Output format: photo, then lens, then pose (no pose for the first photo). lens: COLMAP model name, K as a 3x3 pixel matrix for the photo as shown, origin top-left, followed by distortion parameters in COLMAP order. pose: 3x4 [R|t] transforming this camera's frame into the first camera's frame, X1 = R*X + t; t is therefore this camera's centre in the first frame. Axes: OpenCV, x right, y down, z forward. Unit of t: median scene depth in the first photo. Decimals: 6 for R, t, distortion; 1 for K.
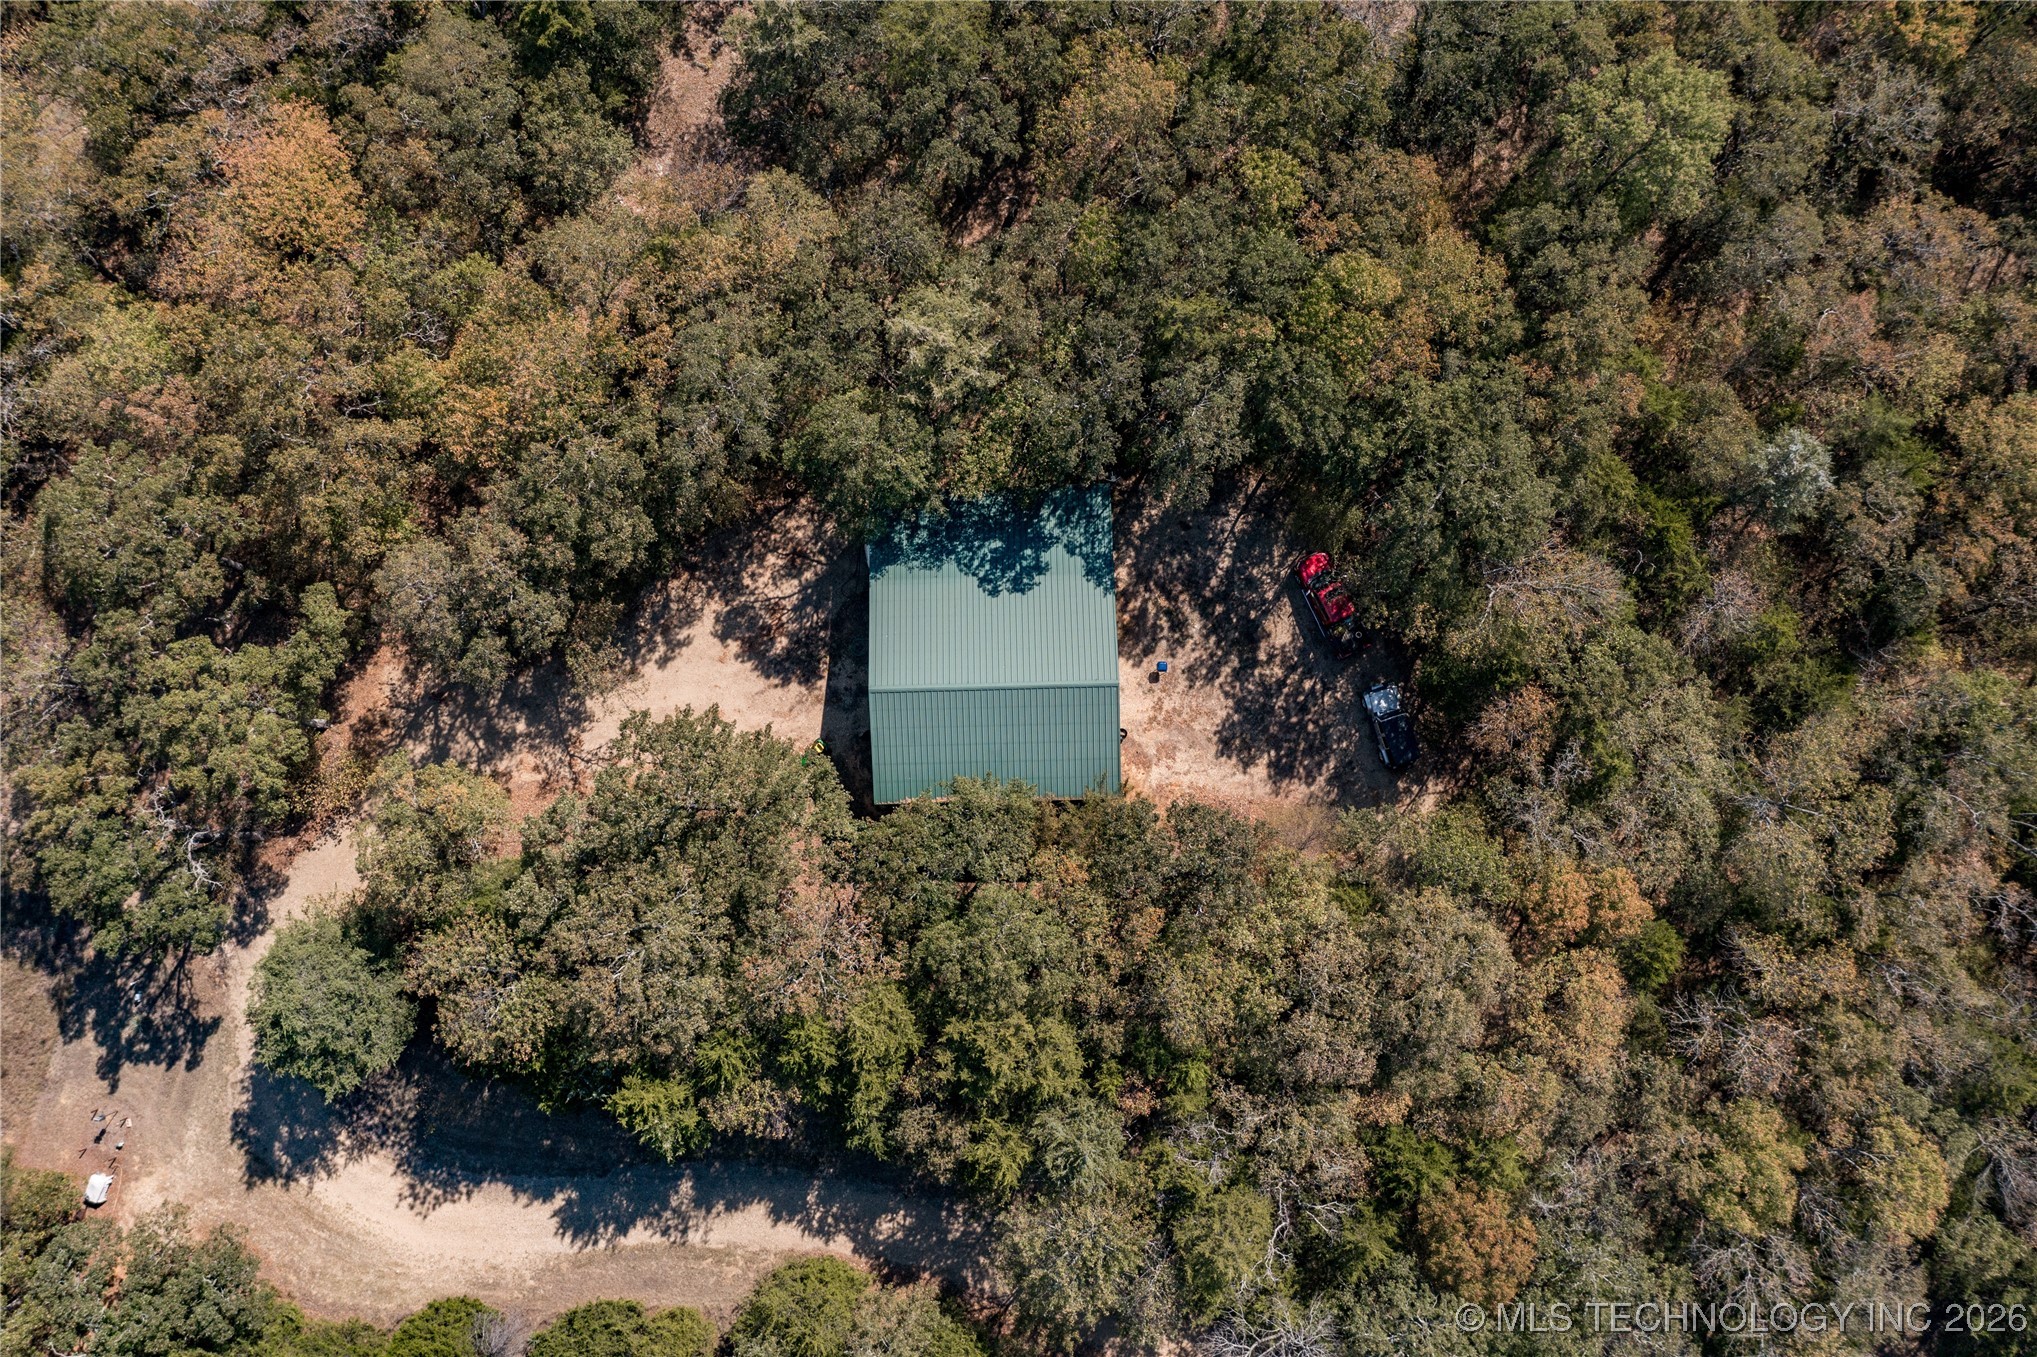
lens RADIAL K [[1584.2, 0, 1019.7], [0, 1584.2, 679.8], [0, 0, 1]] dist [-0.029363, -0.002280]
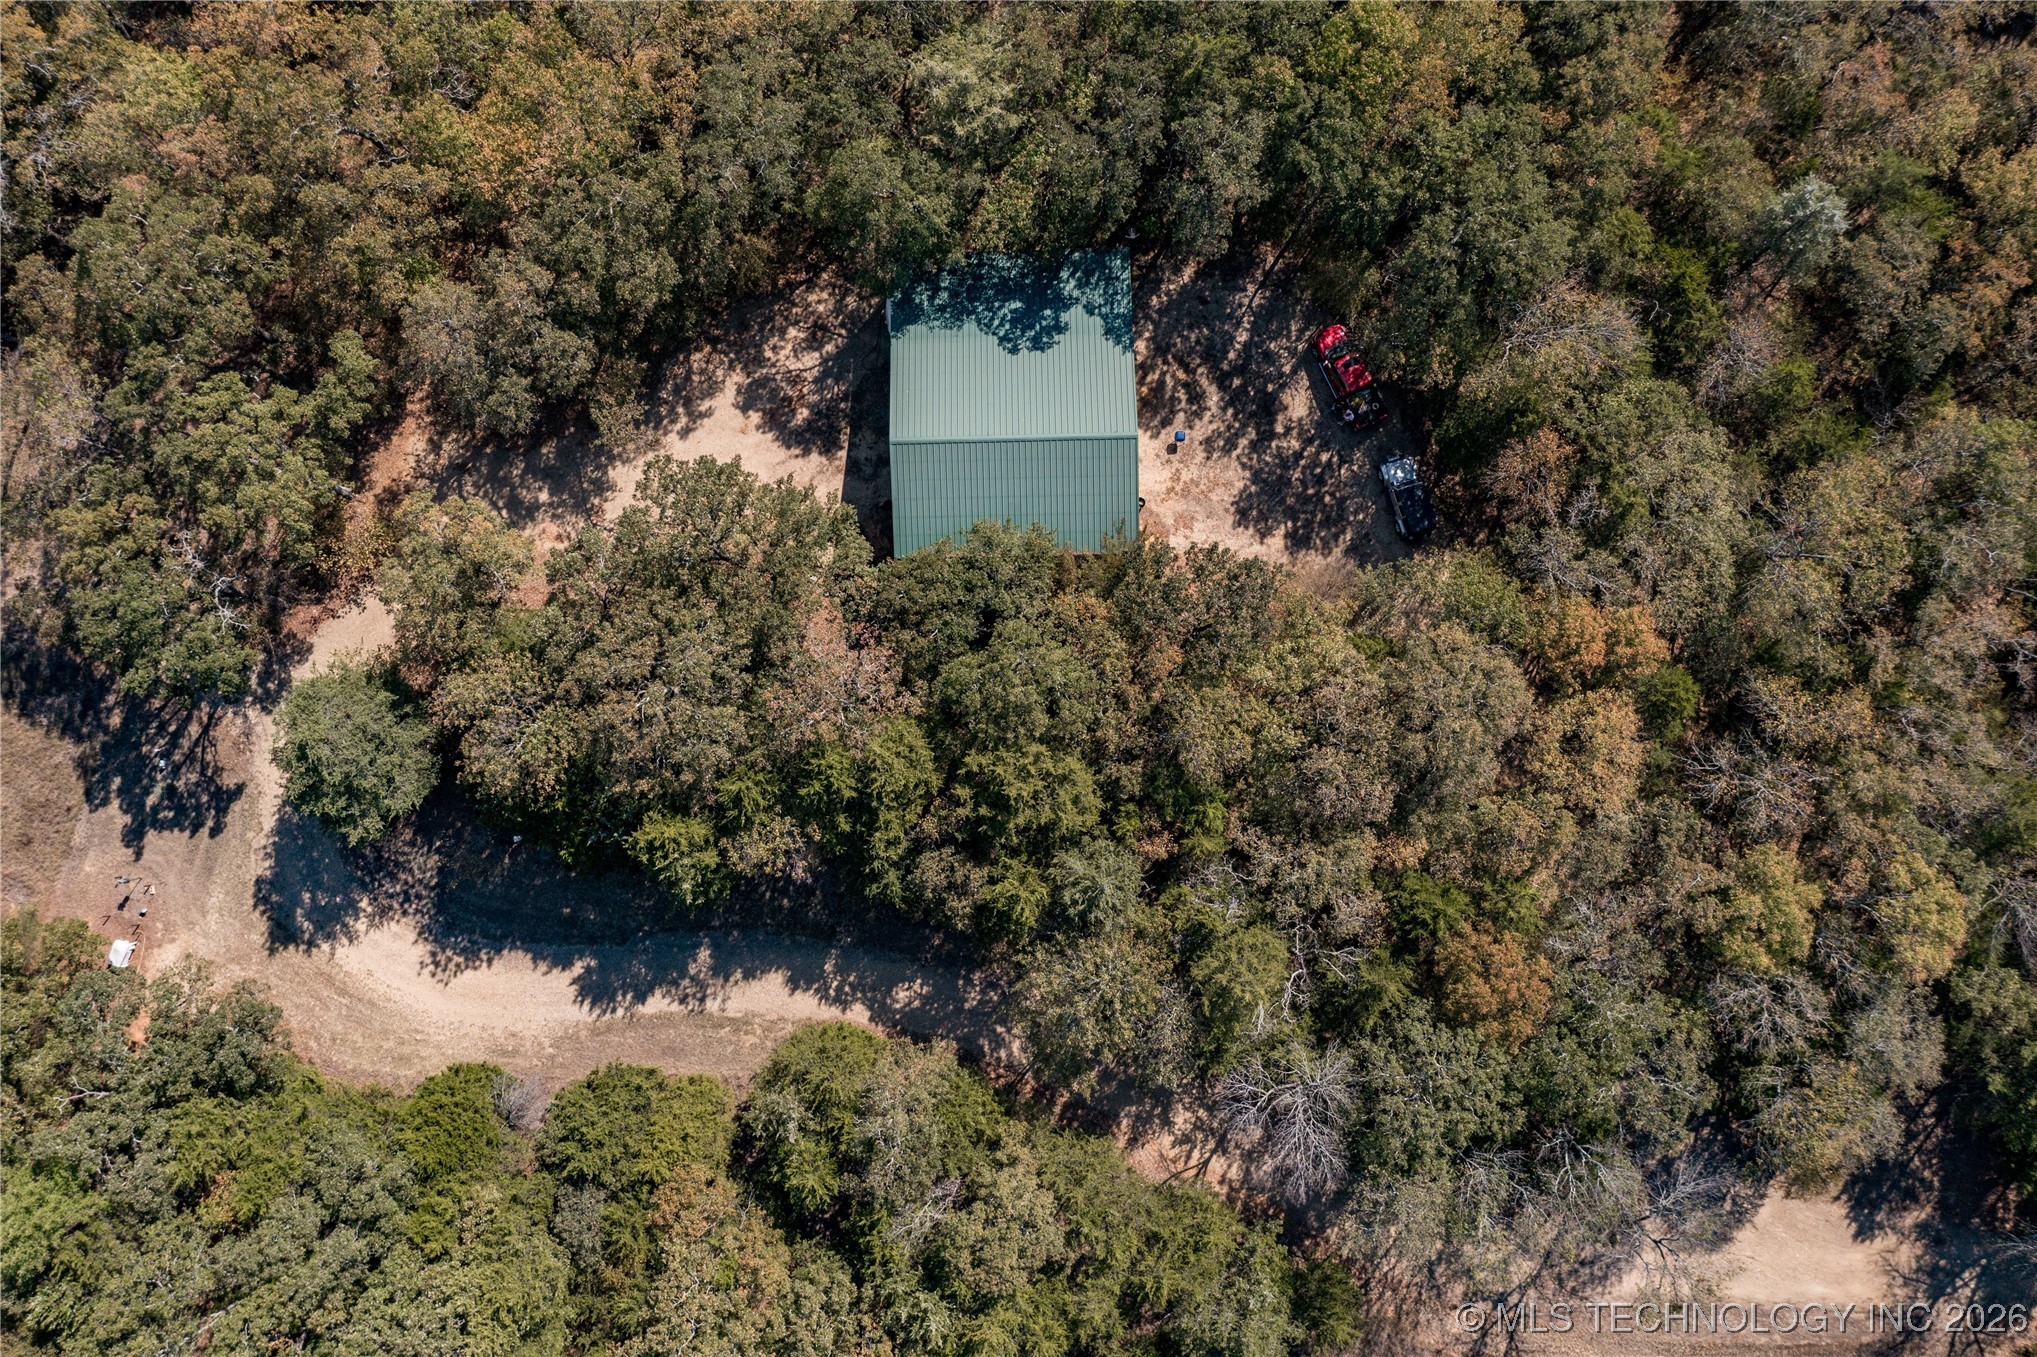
lens RADIAL K [[1584.2, 0, 1016.9], [0, 1584.2, 675.0], [0, 0, 1]] dist [-0.029363, -0.002280]
pose [[0.999970, 0.004017, -0.006672, -0.007242], [-0.004020, 0.999992, -0.000521, 0.161717], [0.006670, 0.000548, 0.999978, -0.007709]]
